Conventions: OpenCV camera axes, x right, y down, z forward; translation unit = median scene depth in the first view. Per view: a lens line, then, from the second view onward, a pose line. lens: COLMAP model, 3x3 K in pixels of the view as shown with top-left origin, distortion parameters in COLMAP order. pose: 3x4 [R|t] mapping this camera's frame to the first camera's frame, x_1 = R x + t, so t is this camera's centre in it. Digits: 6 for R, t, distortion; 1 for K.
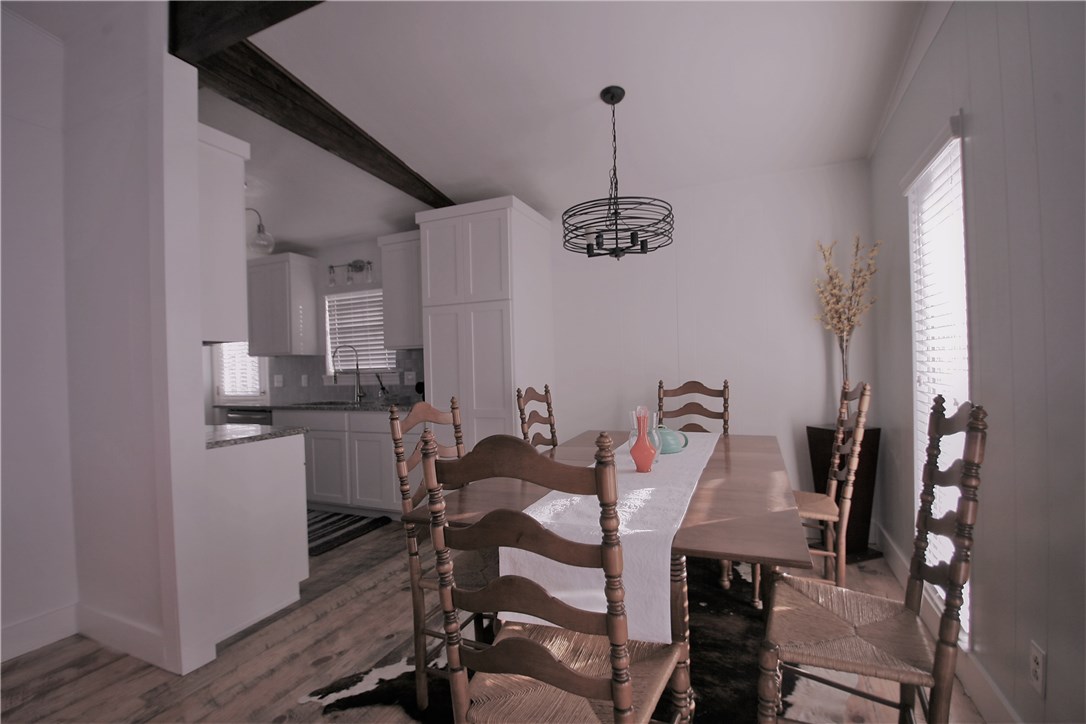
lens RADIAL K [[503.9, 0, 544.4], [0, 503.9, 373.0], [0, 0, 1]] dist [-0.010071, -0.000138]
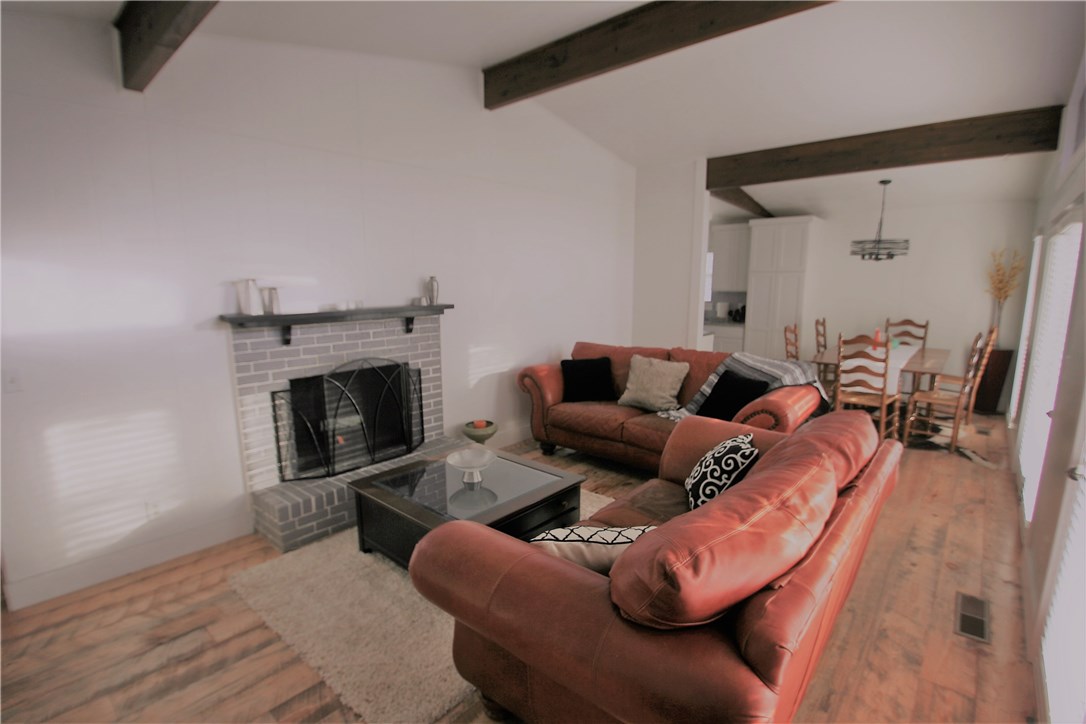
lens RADIAL K [[503.9, 0, 547.9], [0, 503.9, 357.5], [0, 0, 1]] dist [-0.010071, -0.000138]
pose [[0.953224, 0.077832, -0.292072, -0.422585], [-0.025193, 0.983375, 0.179833, -0.143009], [0.301213, -0.164063, 0.939337, -1.172611]]
